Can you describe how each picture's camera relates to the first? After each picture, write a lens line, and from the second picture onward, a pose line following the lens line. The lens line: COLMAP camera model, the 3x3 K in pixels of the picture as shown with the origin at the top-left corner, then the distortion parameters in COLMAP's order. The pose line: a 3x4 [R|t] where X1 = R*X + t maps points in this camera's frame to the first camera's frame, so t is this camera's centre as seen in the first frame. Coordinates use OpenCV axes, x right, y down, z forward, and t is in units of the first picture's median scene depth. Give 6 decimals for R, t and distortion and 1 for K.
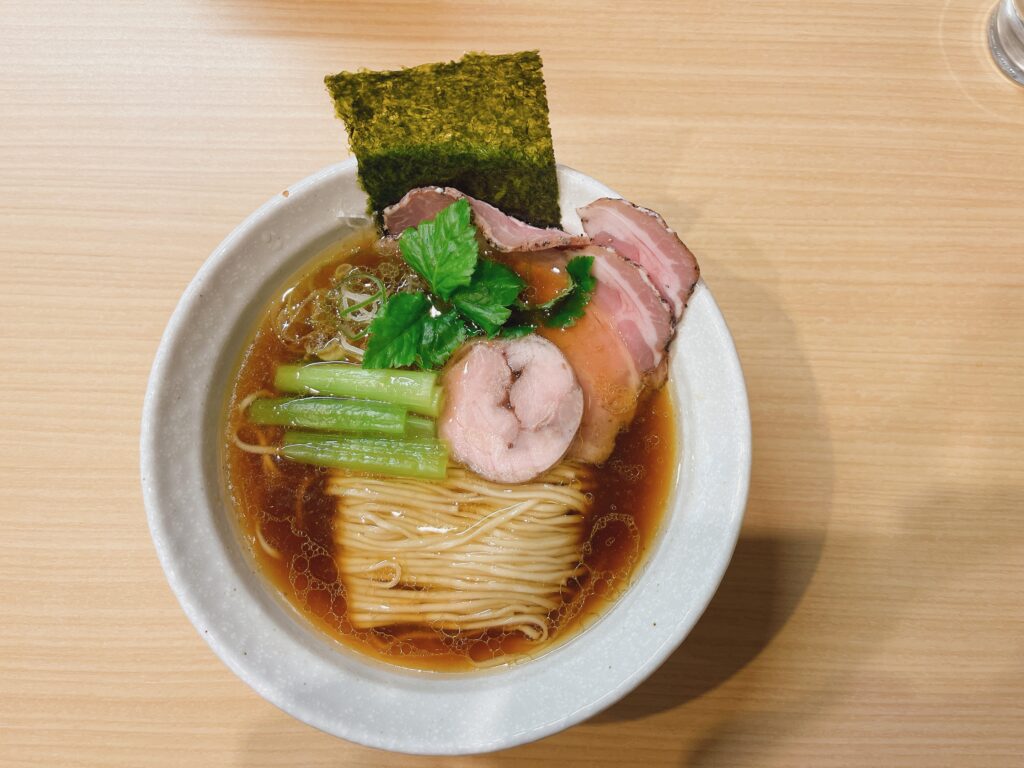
lens RADIAL K [[822.3, 0, 512.6], [0, 822.3, 389.0], [0, 0, 1]] dist [0.039563, -0.101499]
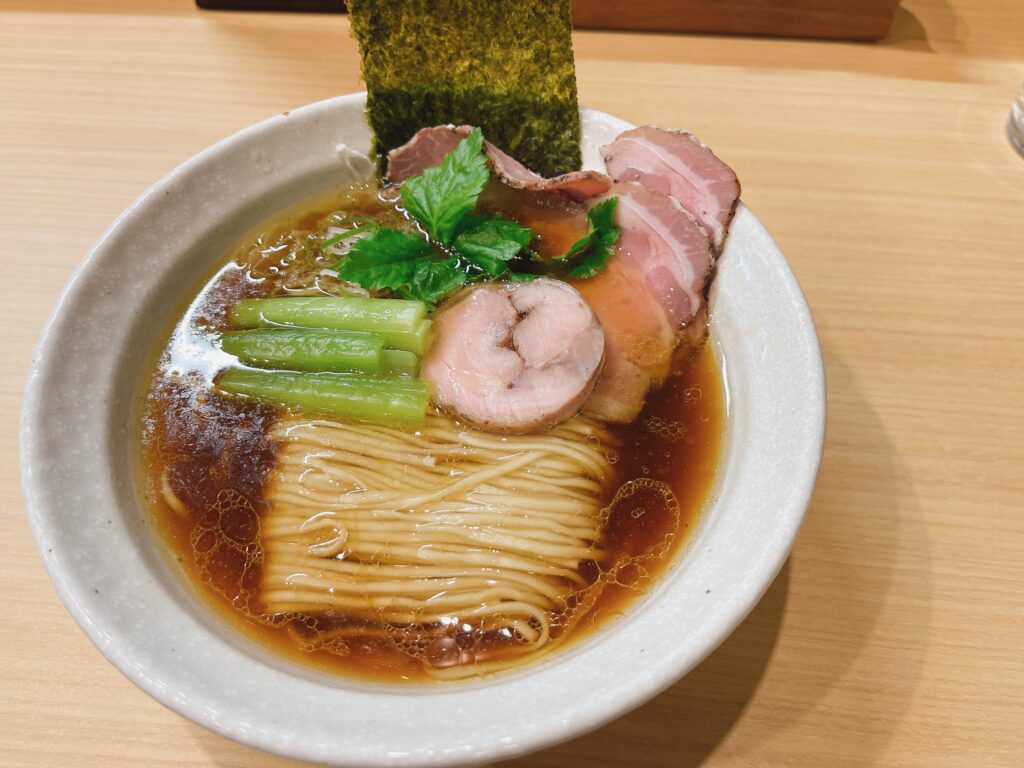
lens RADIAL K [[822.3, 0, 512.5], [0, 822.3, 377.8], [0, 0, 1]] dist [0.039563, -0.101499]
pose [[0.998131, 0.053810, -0.028959, 0.021452], [-0.061100, 0.886203, -0.459251, 0.419555], [0.000952, 0.460162, 0.887834, 0.301647]]
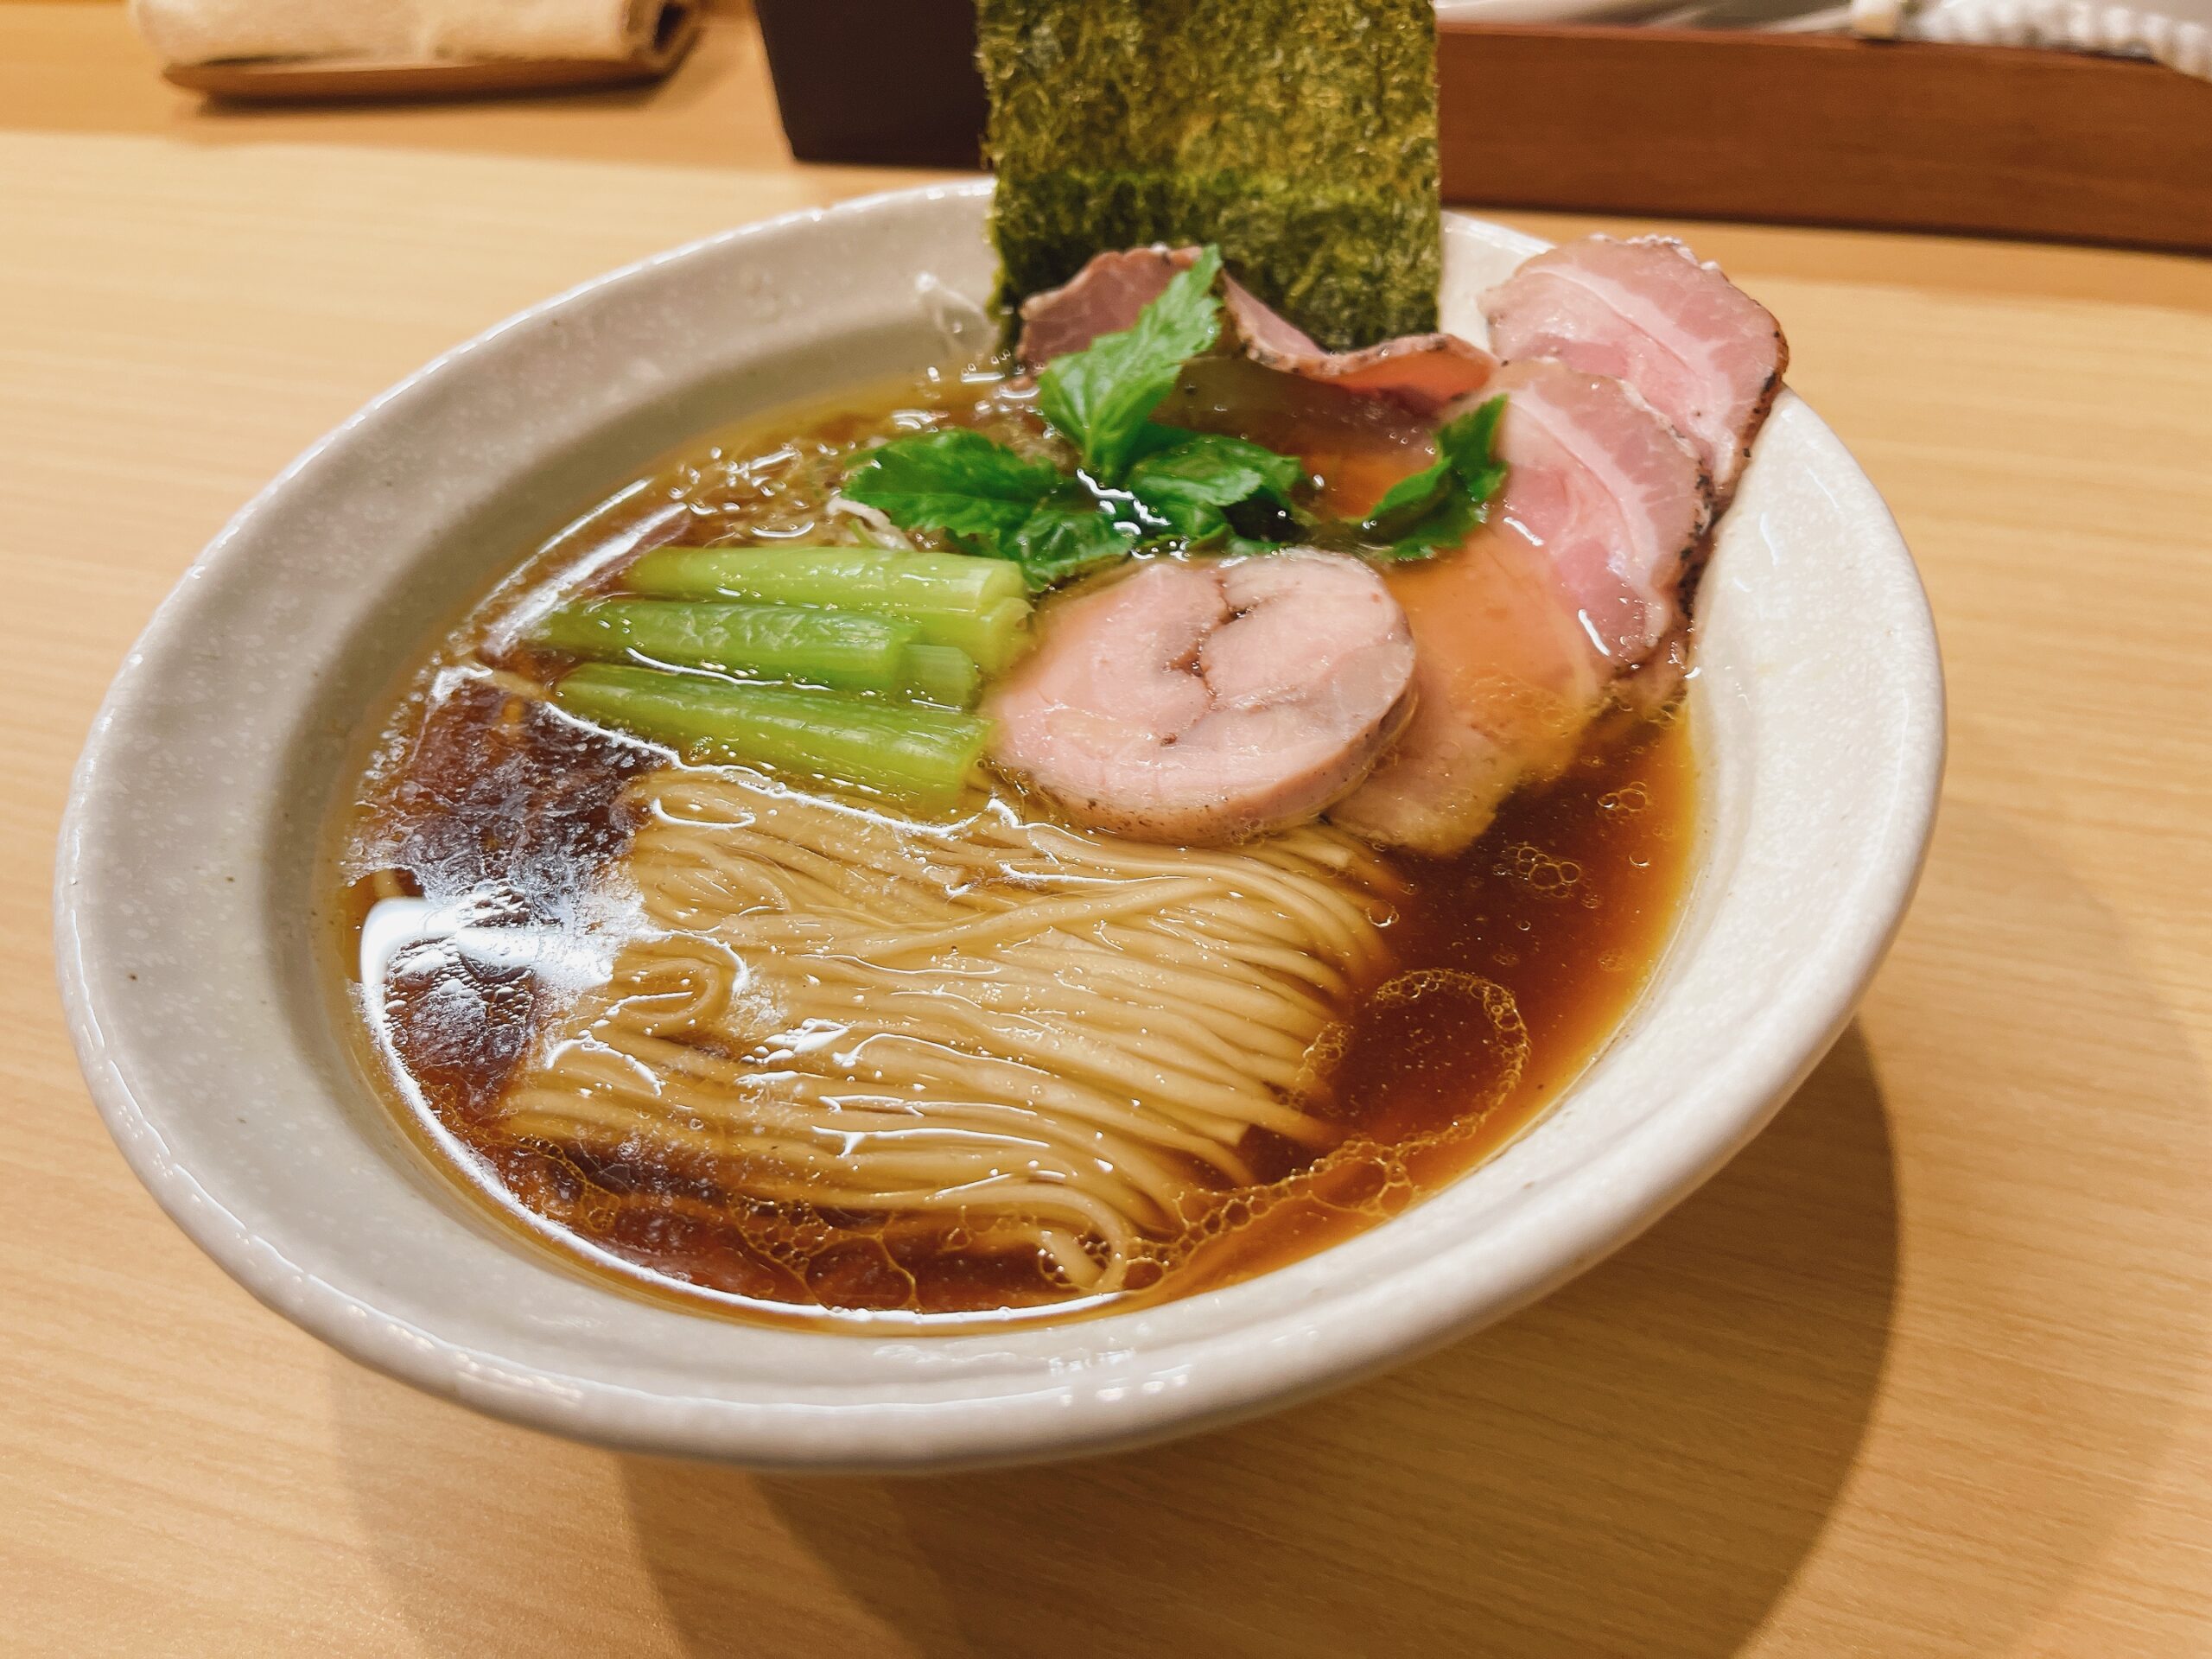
lens RADIAL K [[1776.3, 0, 1103.2], [0, 1776.3, 801.8], [0, 0, 1]] dist [0.039563, -0.101499]
pose [[0.954389, 0.145651, -0.260628, 0.161469], [-0.276947, 0.757994, -0.590546, 0.516252], [0.111541, 0.635791, 0.763759, 0.464321]]
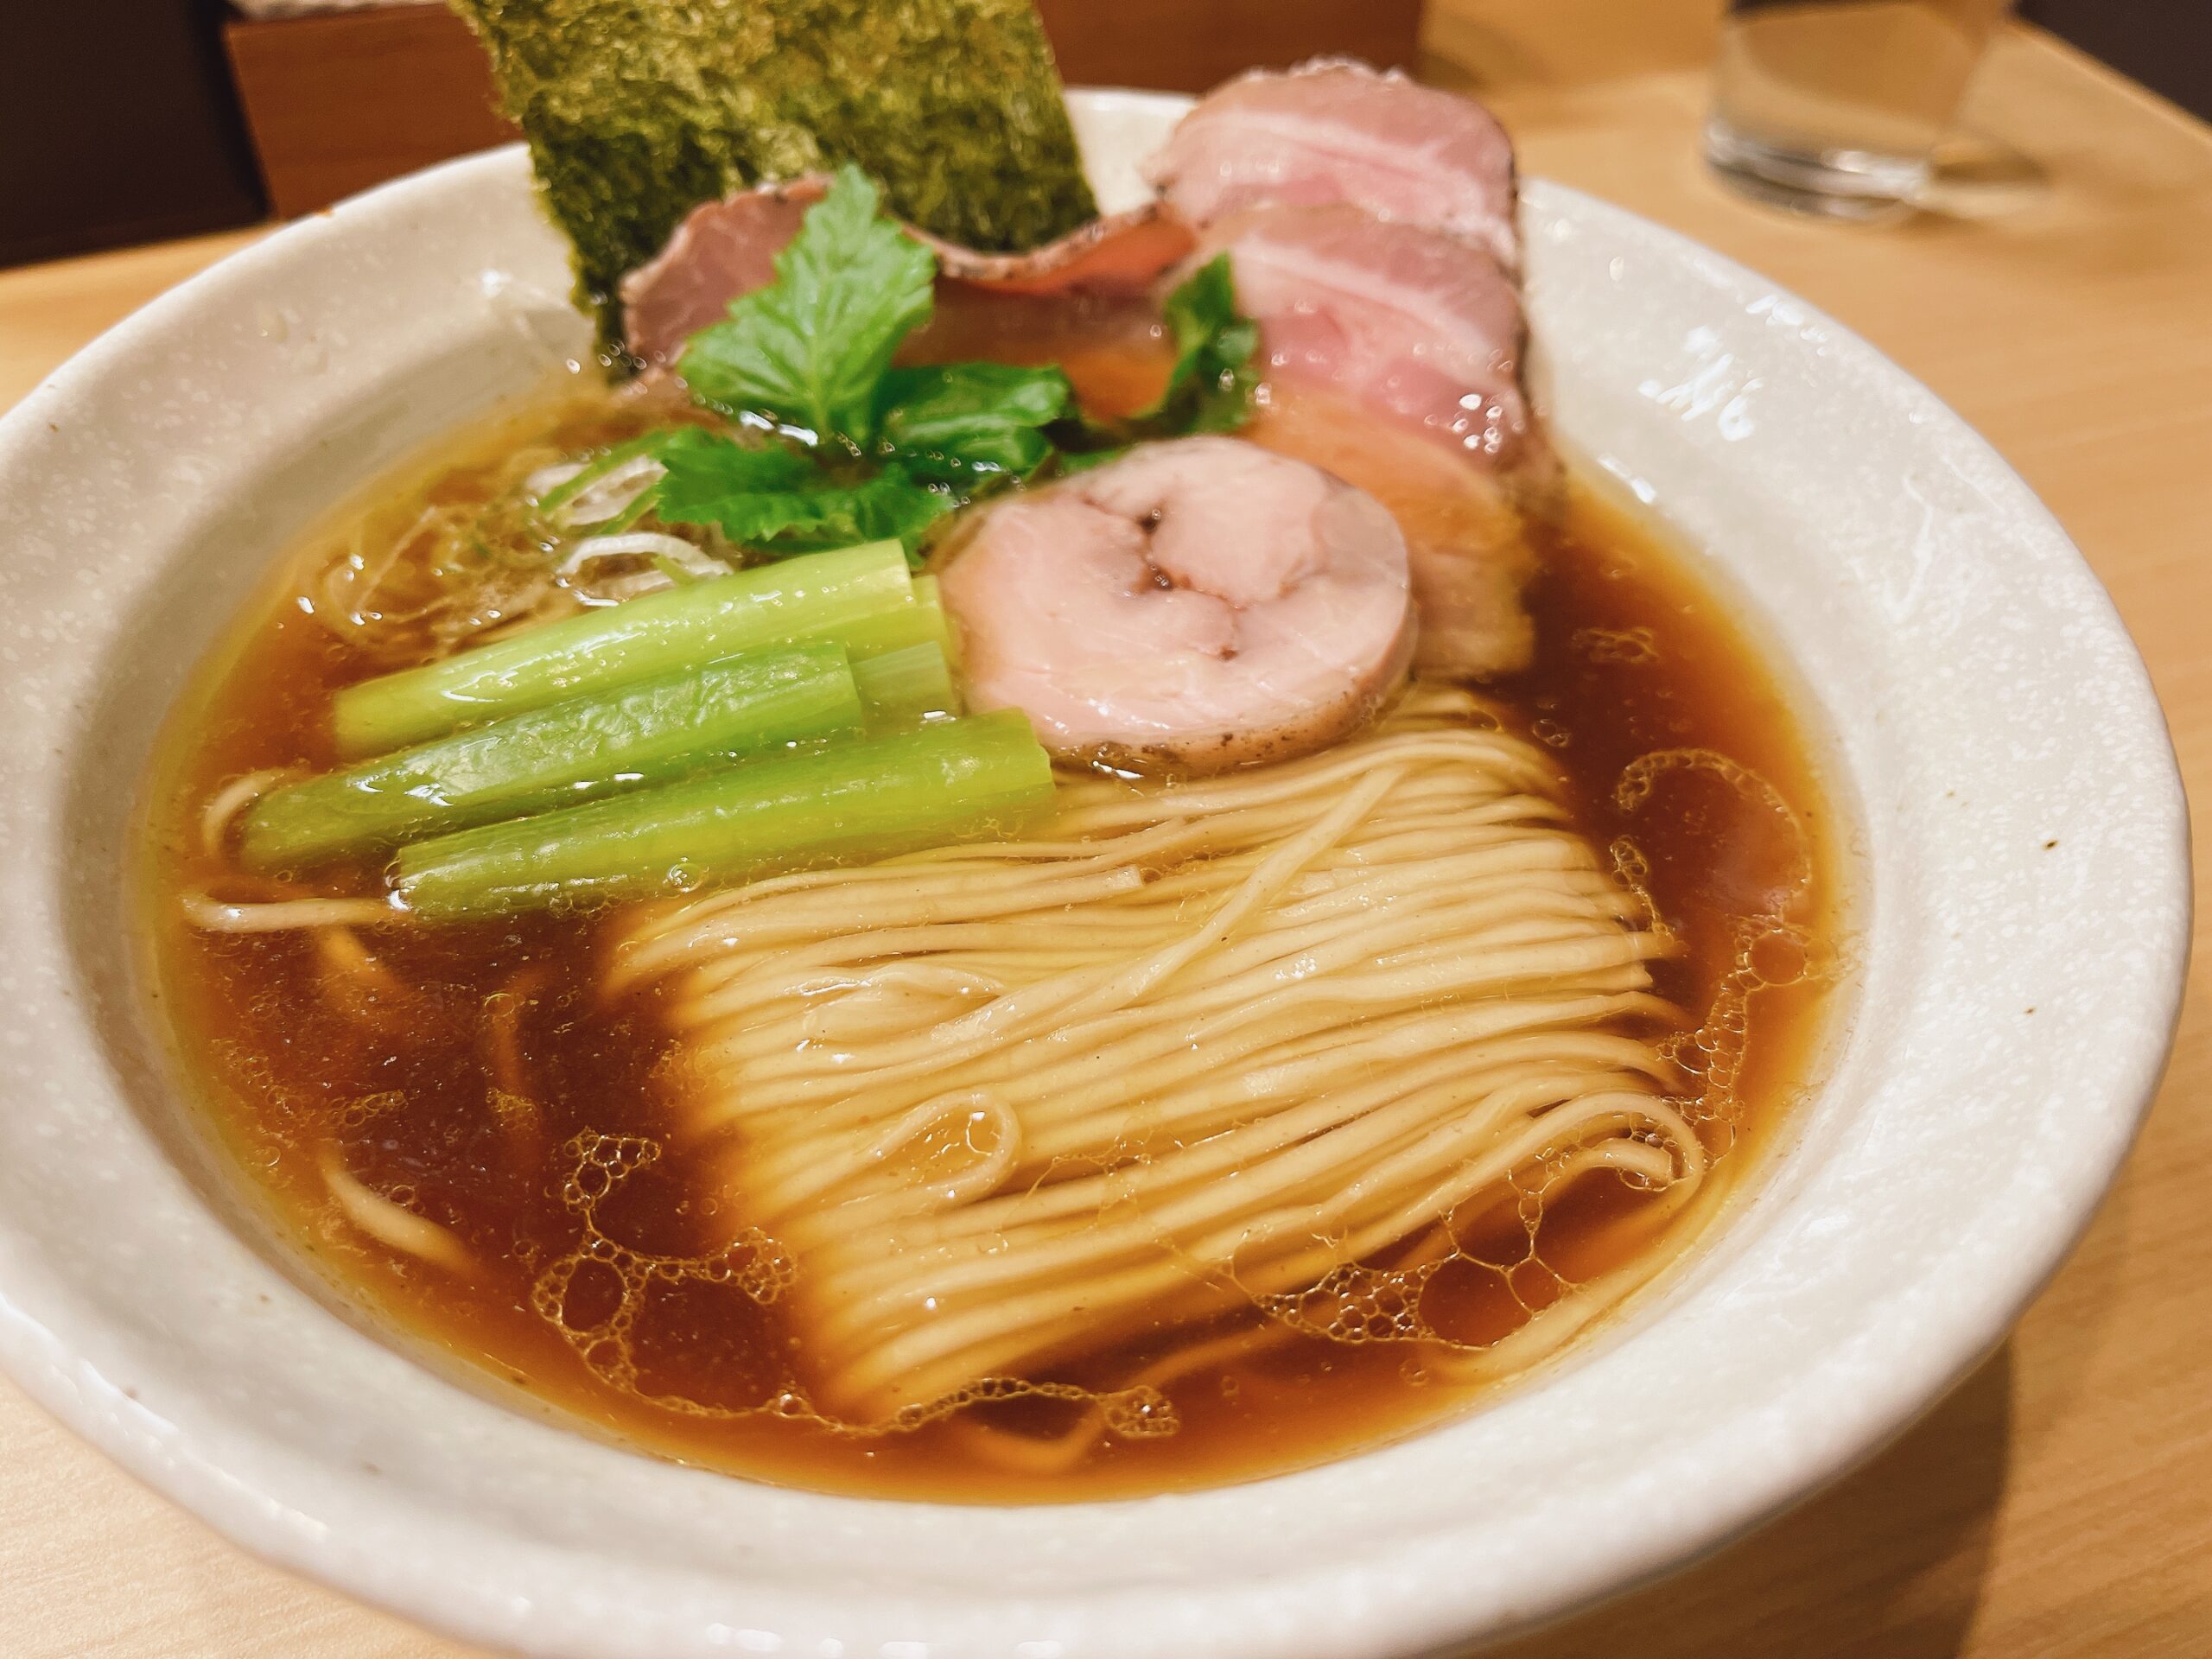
lens RADIAL K [[1776.3, 0, 1107.1], [0, 1776.3, 813.5], [0, 0, 1]] dist [0.039563, -0.101499]
pose [[0.928022, -0.227266, 0.295170, -0.238559], [0.363967, 0.722020, -0.588400, 0.461217], [-0.079395, 0.653480, 0.752768, 0.566499]]
